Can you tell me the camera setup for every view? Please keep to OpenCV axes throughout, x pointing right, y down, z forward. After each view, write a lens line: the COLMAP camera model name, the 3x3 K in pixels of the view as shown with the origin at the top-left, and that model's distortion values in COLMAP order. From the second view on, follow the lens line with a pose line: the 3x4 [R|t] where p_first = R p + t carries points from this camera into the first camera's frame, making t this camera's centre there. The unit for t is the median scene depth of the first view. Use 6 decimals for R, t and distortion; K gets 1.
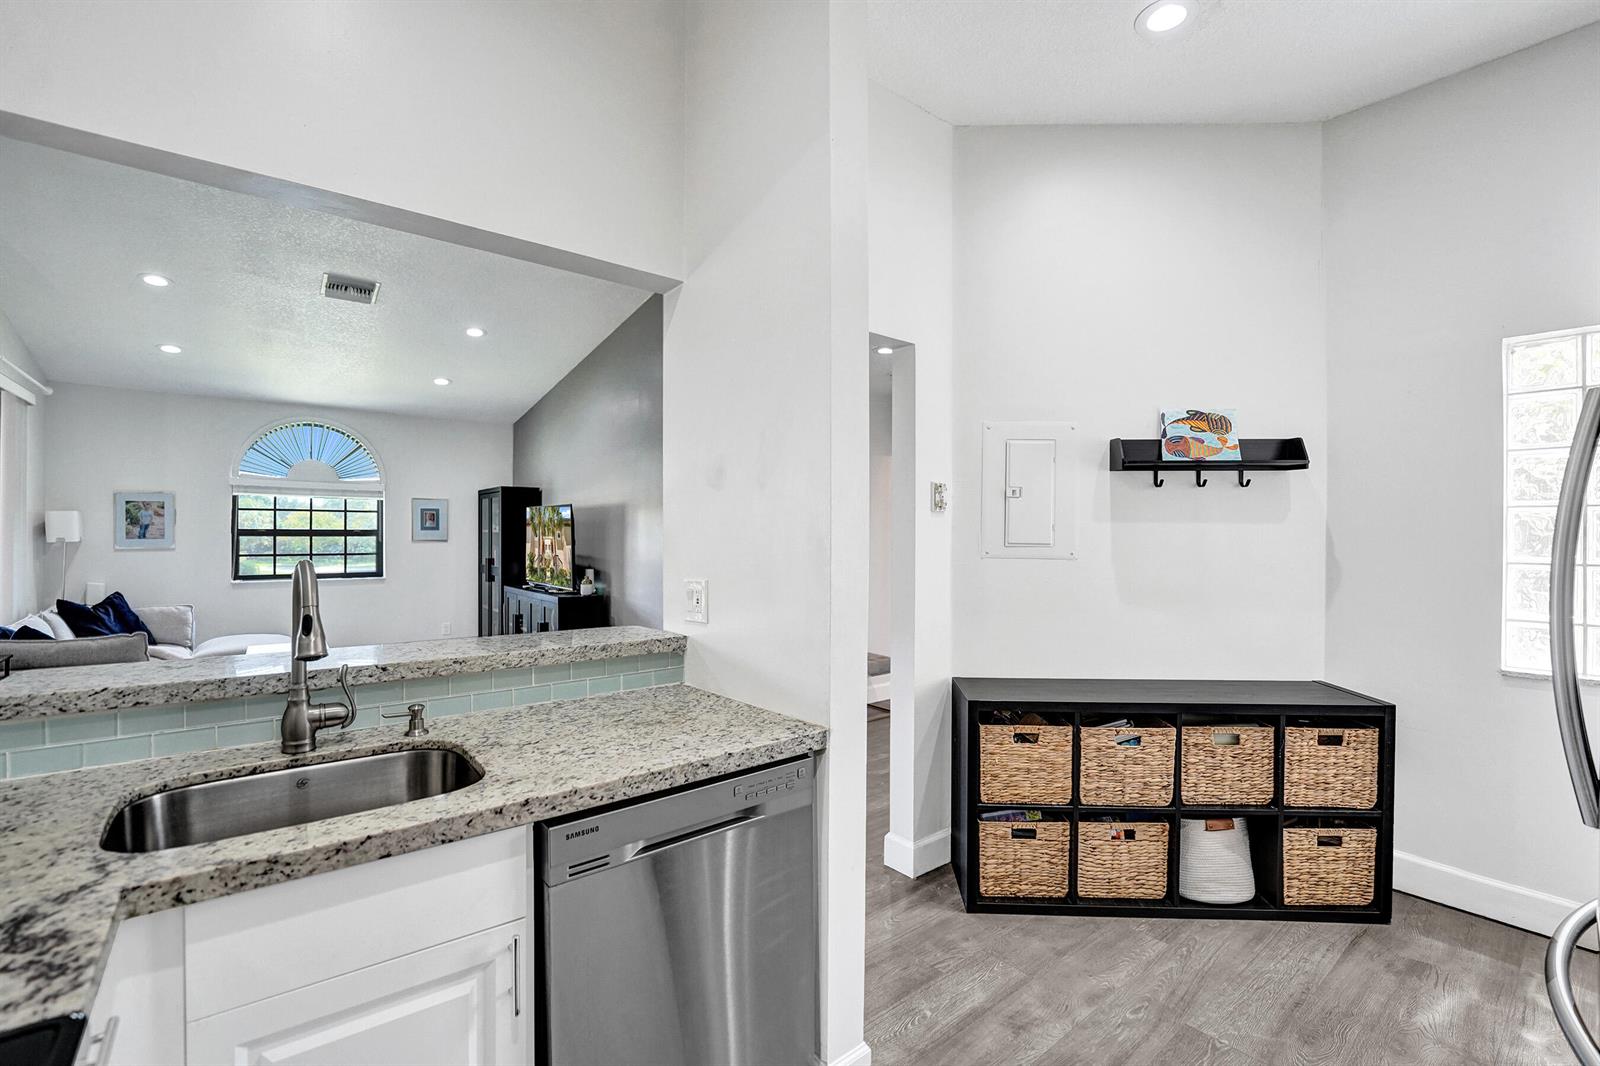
lens RADIAL K [[692.9, 0, 800.0], [0, 692.9, 533.0], [0, 0, 1]] dist [-0.028231, -0.000544]
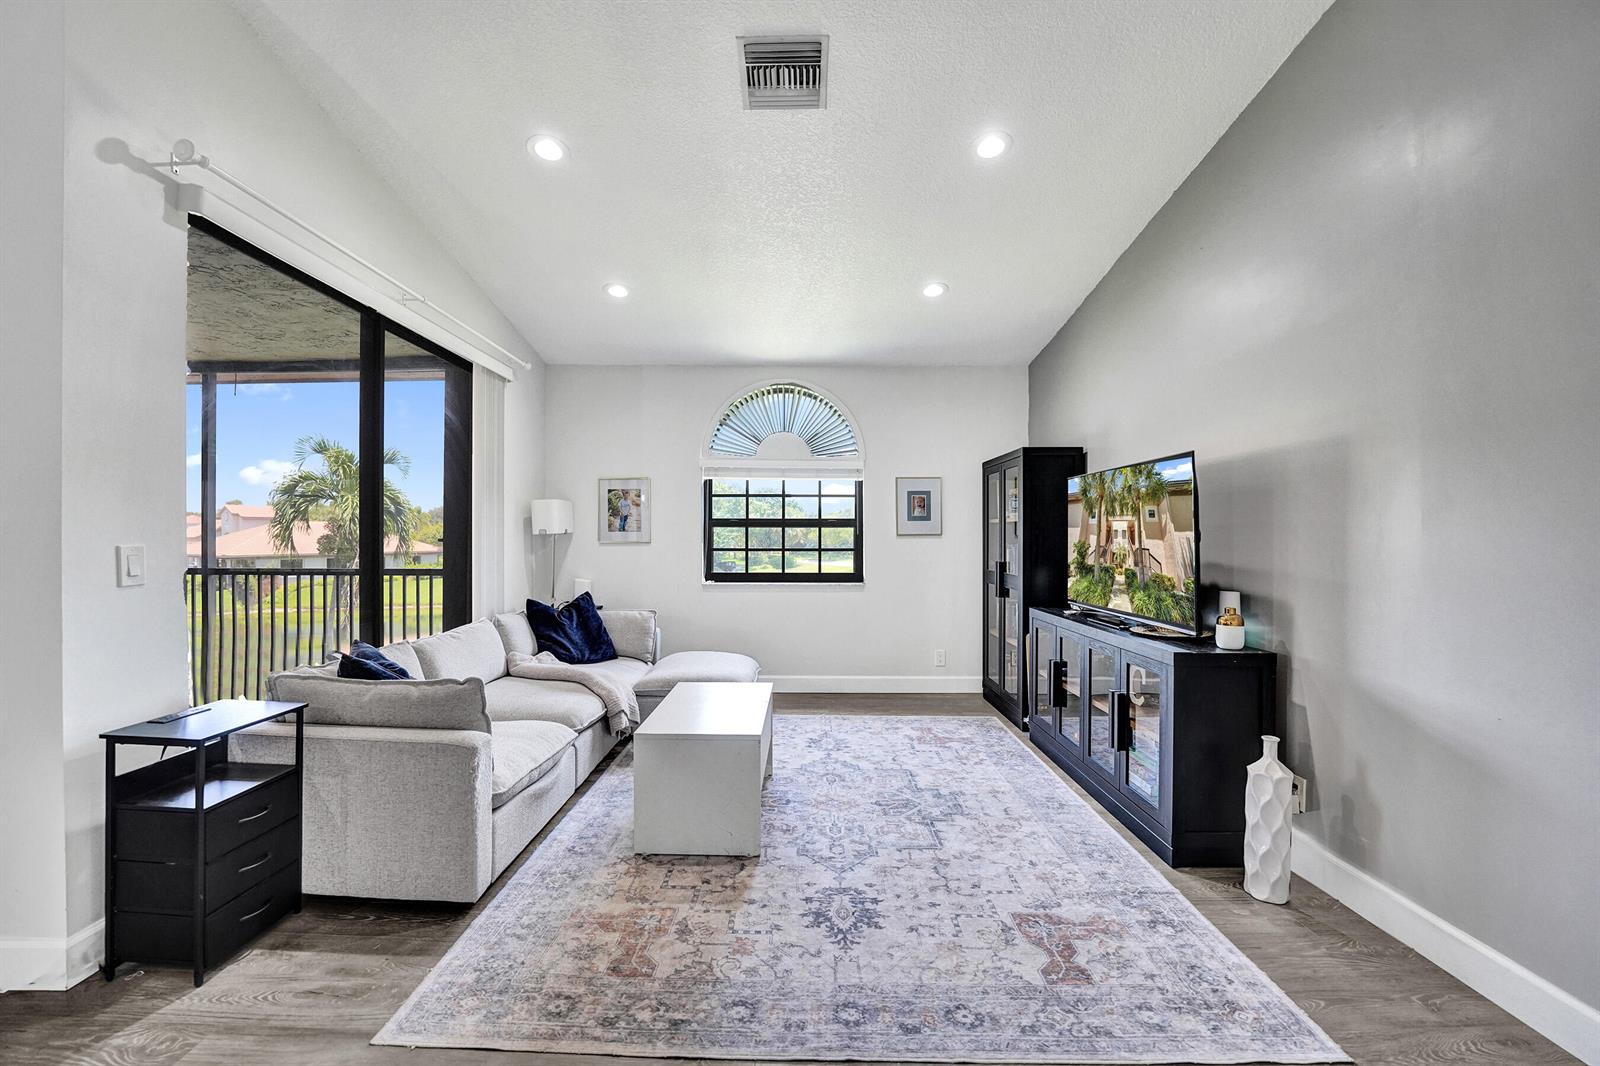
lens RADIAL K [[659.9, 0, 790.7], [0, 659.9, 536.8], [0, 0, 1]] dist [-0.023437, 0.000228]
pose [[0.773975, 0.000011, -0.633216, -0.267233], [0.001407, 0.999998, 0.001737, 0.015090], [0.633214, -0.002235, 0.773973, 0.495284]]
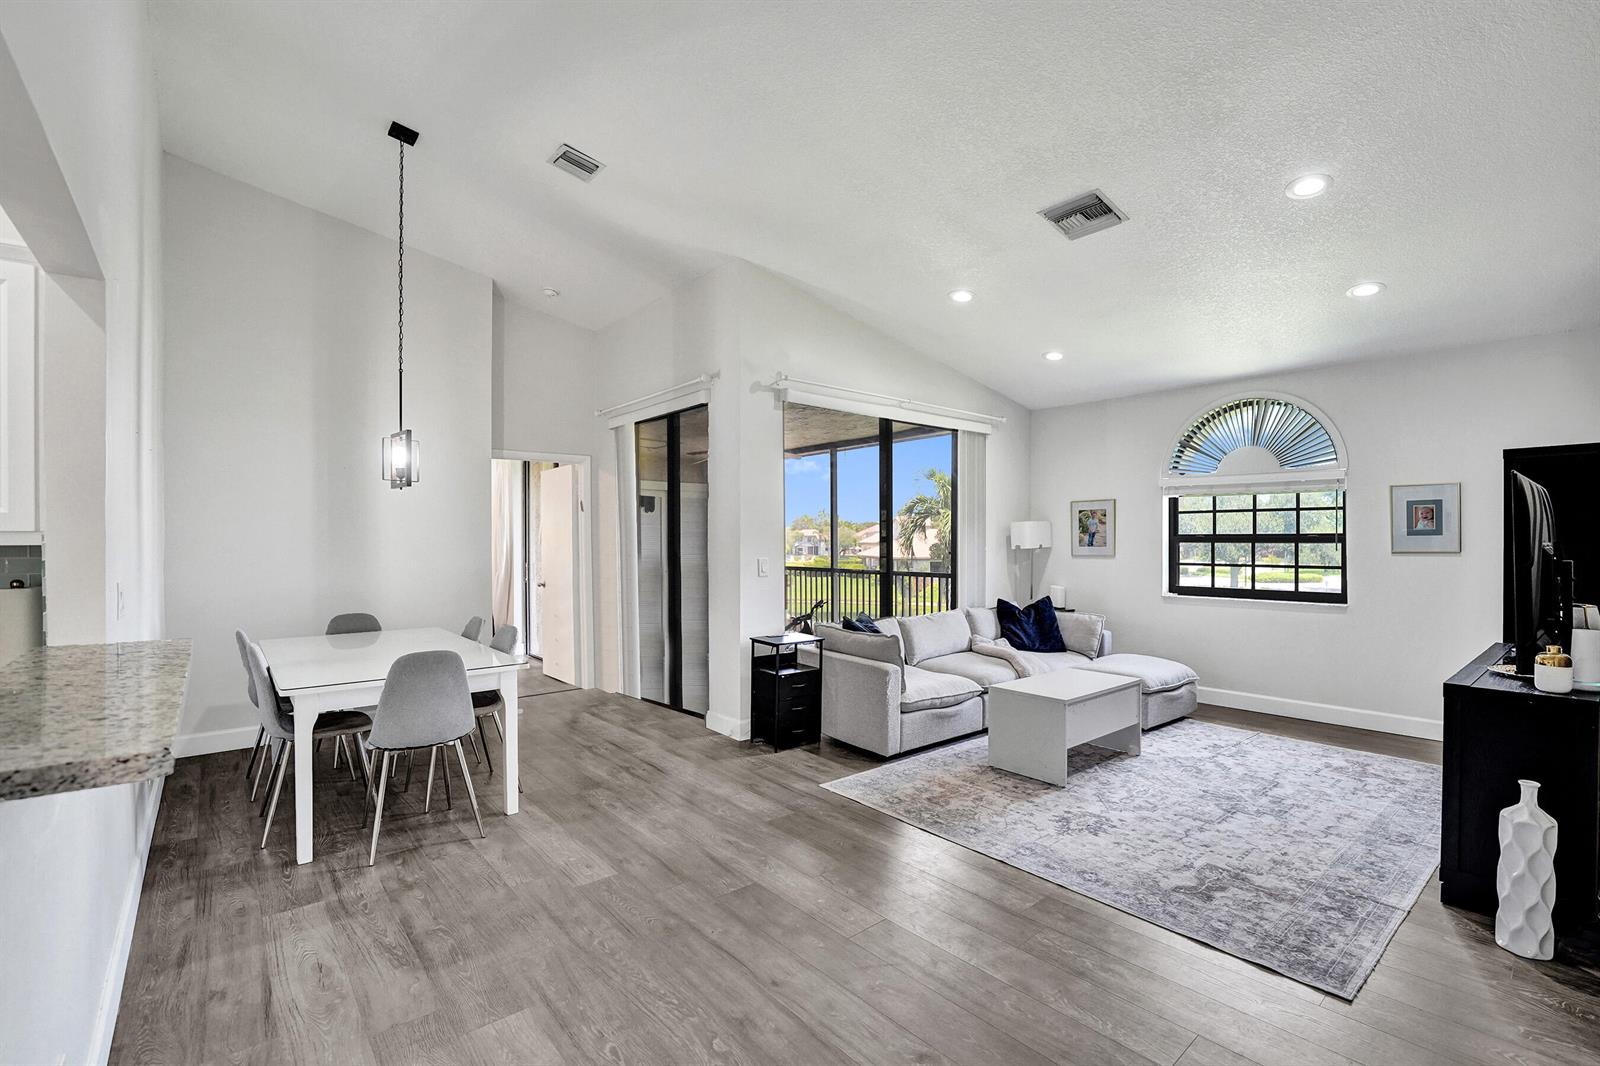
lens RADIAL K [[698.4, 0, 795.7], [0, 698.4, 545.5], [0, 0, 1]] dist [-0.026420, -0.000336]
pose [[0.021268, 0.005686, -0.999758, 0.080623], [0.002826, 0.999979, 0.005747, -0.000252], [0.999770, -0.002947, 0.021251, 0.558848]]
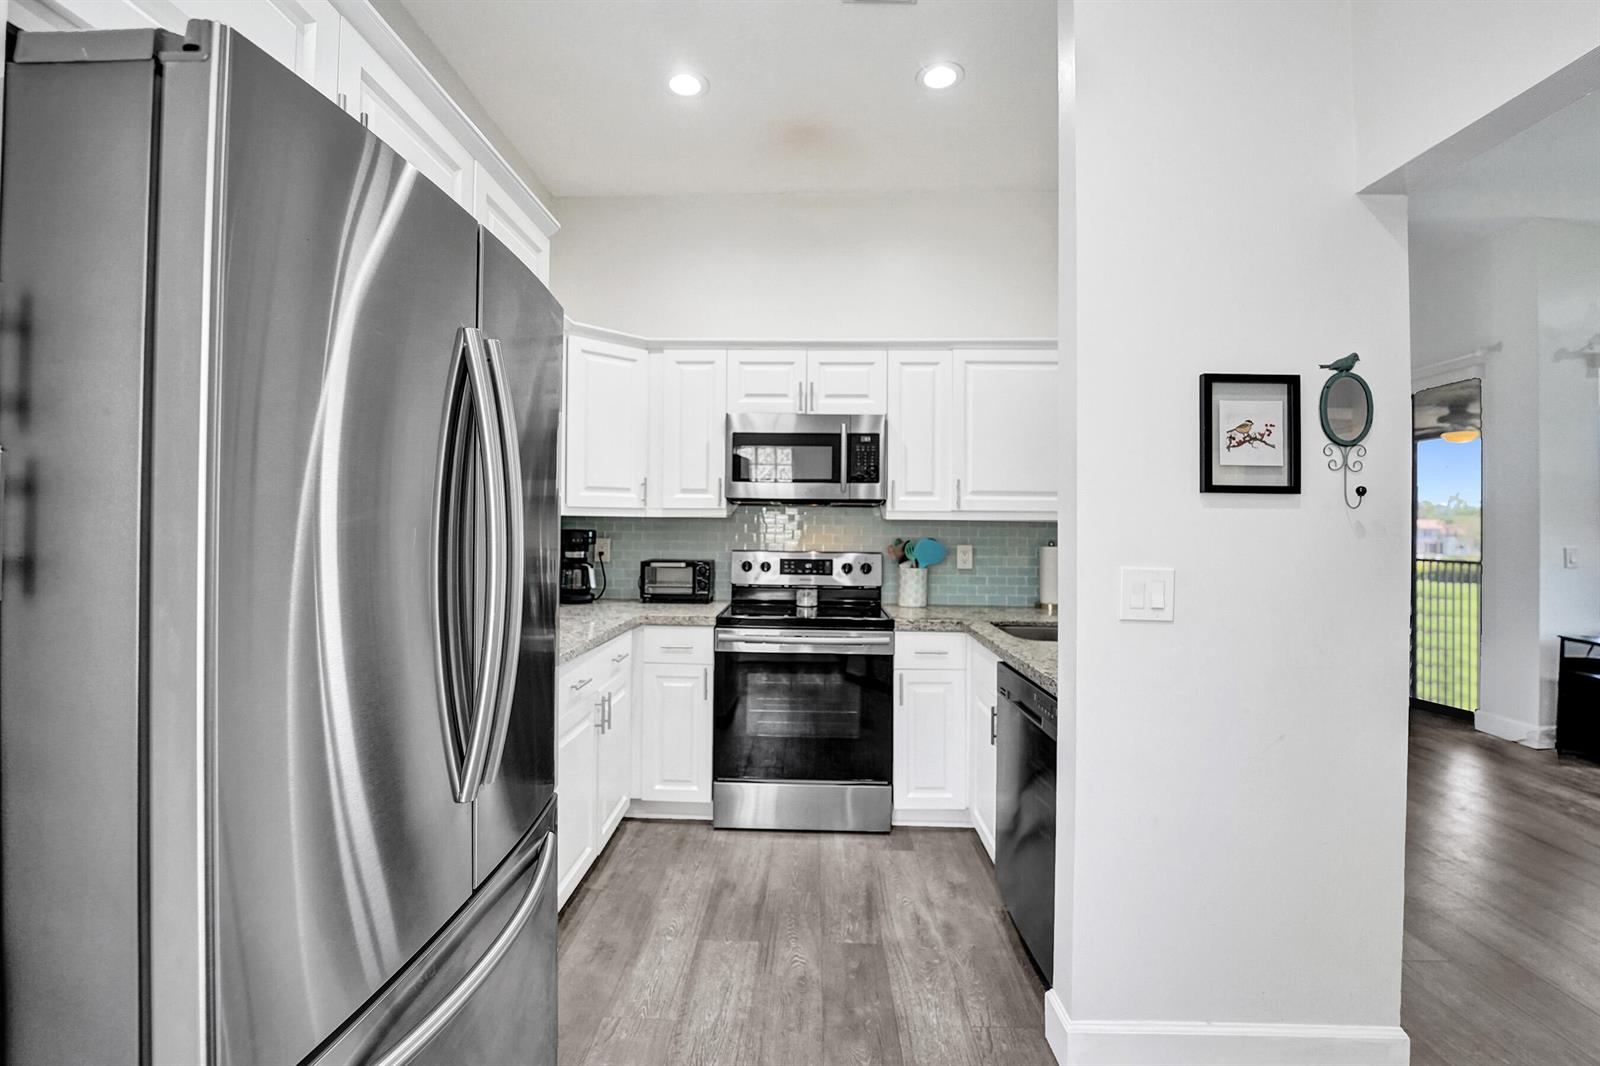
lens RADIAL K [[688.4, 0, 788.8], [0, 688.4, 520.5], [0, 0, 1]] dist [-0.021878, 0.000094]
pose [[-0.656635, -0.016088, -0.754037, 0.312708], [-0.012070, 0.999869, -0.010823, 0.010770], [0.754112, 0.001995, -0.656743, 0.377106]]
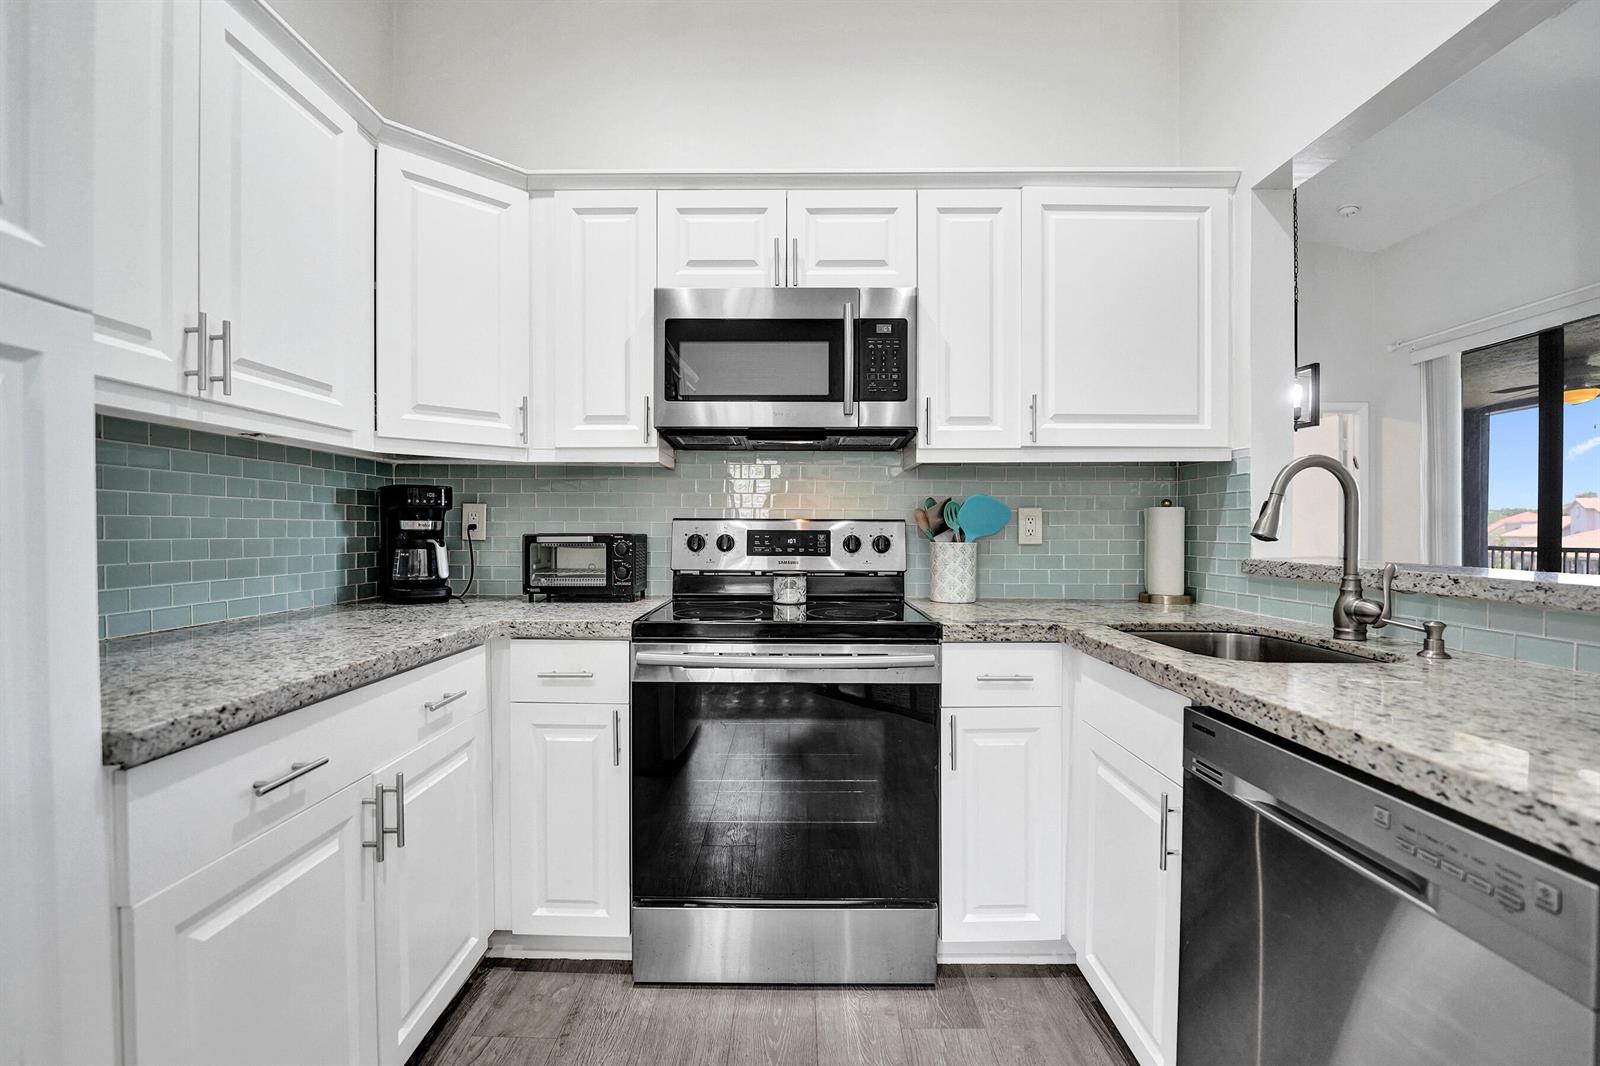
lens RADIAL K [[695.2, 0, 792.9], [0, 695.2, 540.0], [0, 0, 1]] dist [-0.021453, 0.000198]
pose [[-0.630674, 0.006902, -0.776017, 0.150688], [-0.003312, 0.999927, 0.011585, 0.038285], [0.776040, 0.009877, -0.630606, 0.242507]]
